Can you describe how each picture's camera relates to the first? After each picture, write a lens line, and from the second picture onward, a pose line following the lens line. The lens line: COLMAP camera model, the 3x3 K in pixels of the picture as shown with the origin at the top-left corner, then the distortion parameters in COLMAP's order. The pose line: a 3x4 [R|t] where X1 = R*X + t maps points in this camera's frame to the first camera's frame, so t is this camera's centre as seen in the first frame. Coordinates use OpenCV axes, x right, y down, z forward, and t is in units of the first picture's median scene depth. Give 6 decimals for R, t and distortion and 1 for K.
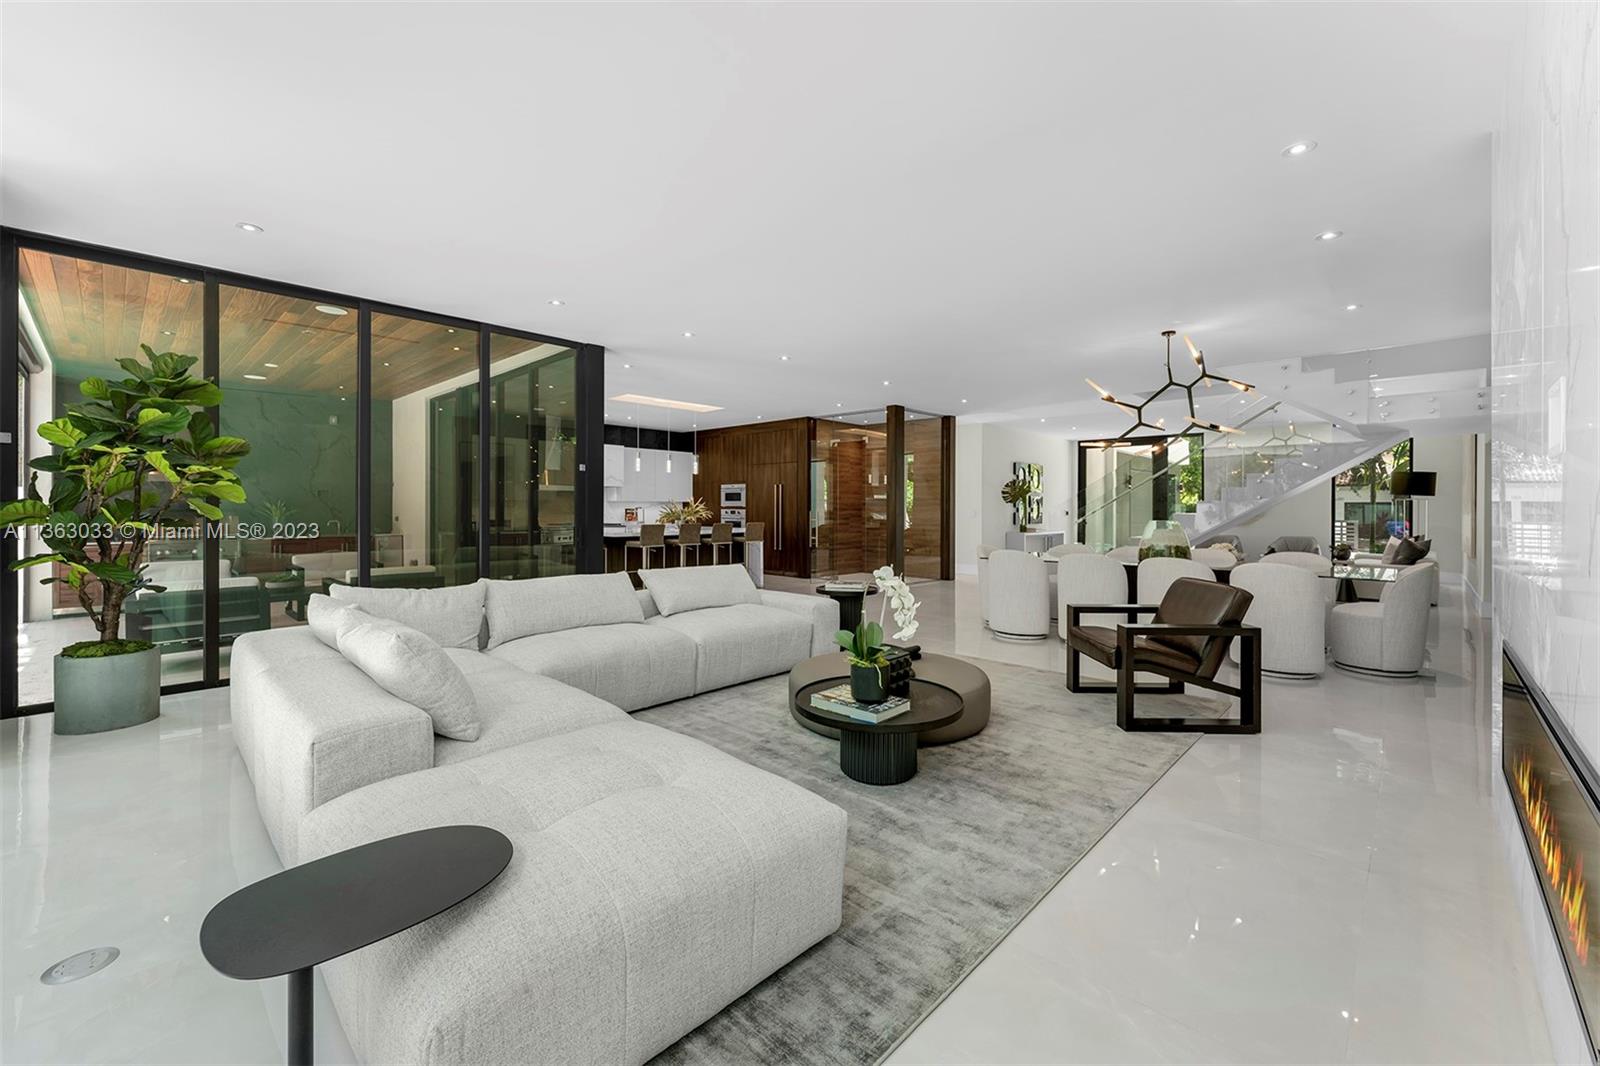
lens RADIAL K [[648.1, 0, 798.3], [0, 648.1, 523.1], [0, 0, 1]] dist [-0.003465, -0.000278]
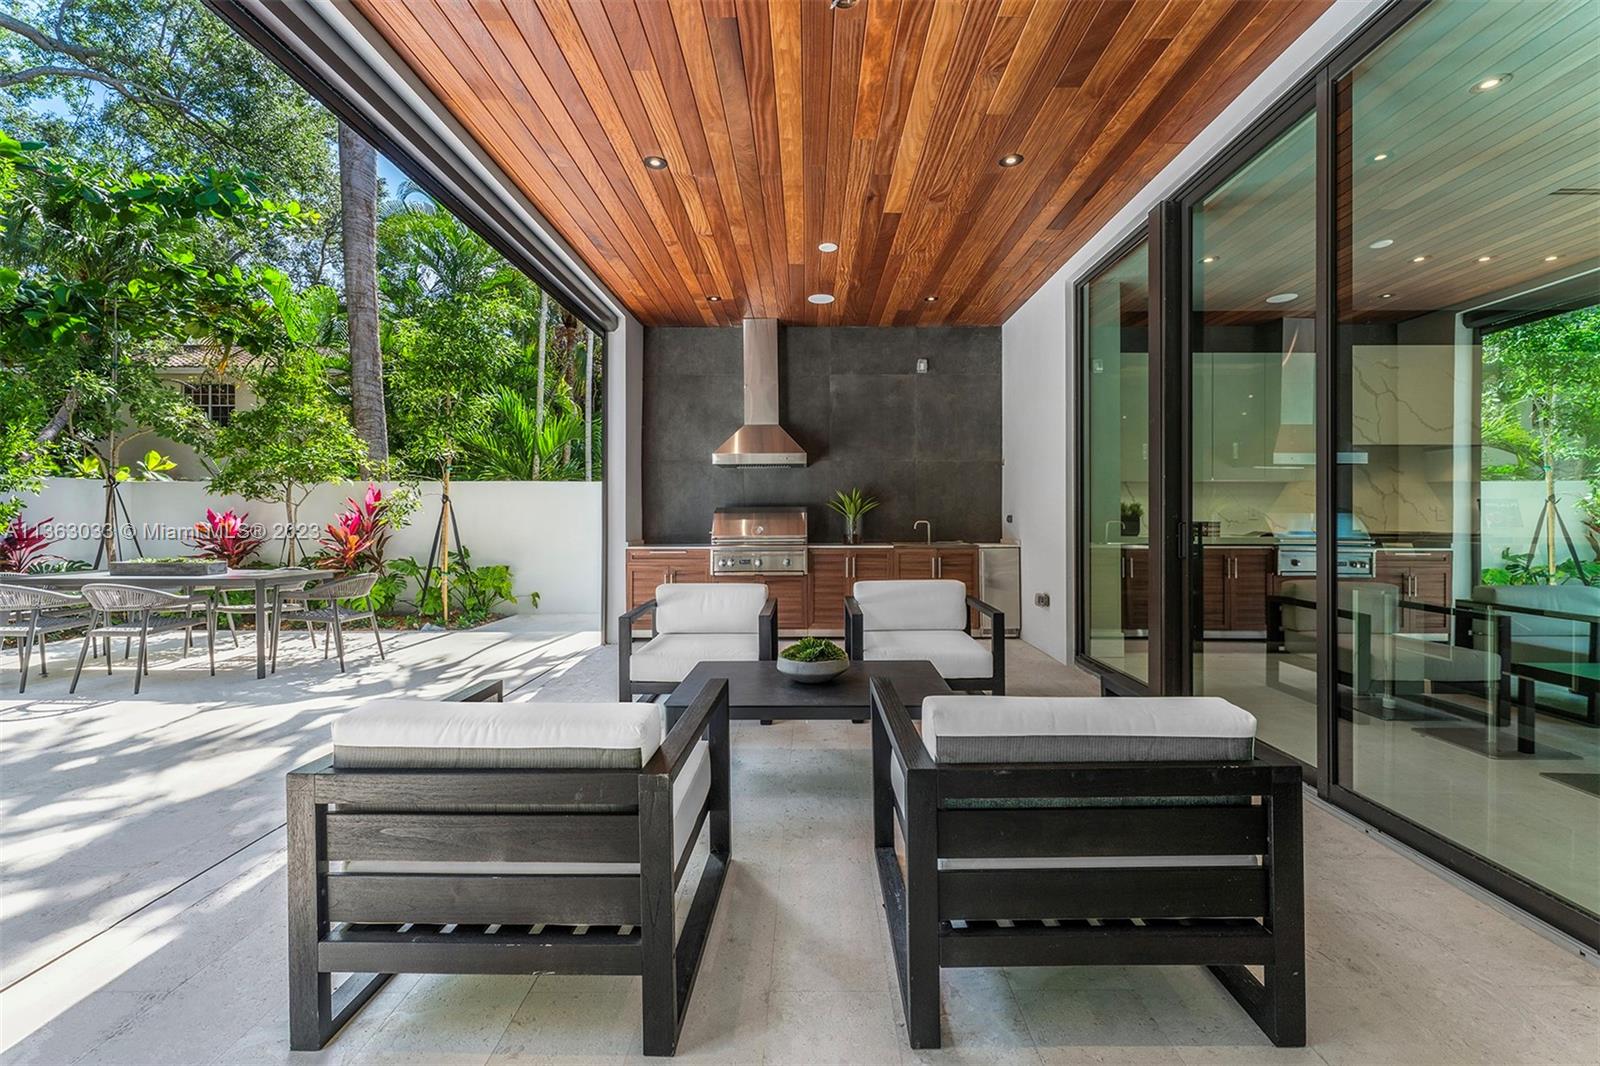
lens RADIAL K [[658.8, 0, 799.8], [0, 658.8, 520.6], [0, 0, 1]] dist [-0.005255, -0.000483]
pose [[0.666083, 0.012465, -0.745773, -0.307608], [-0.007559, 0.999922, 0.009961, -0.009311], [0.745839, -0.000997, 0.666125, 0.469907]]
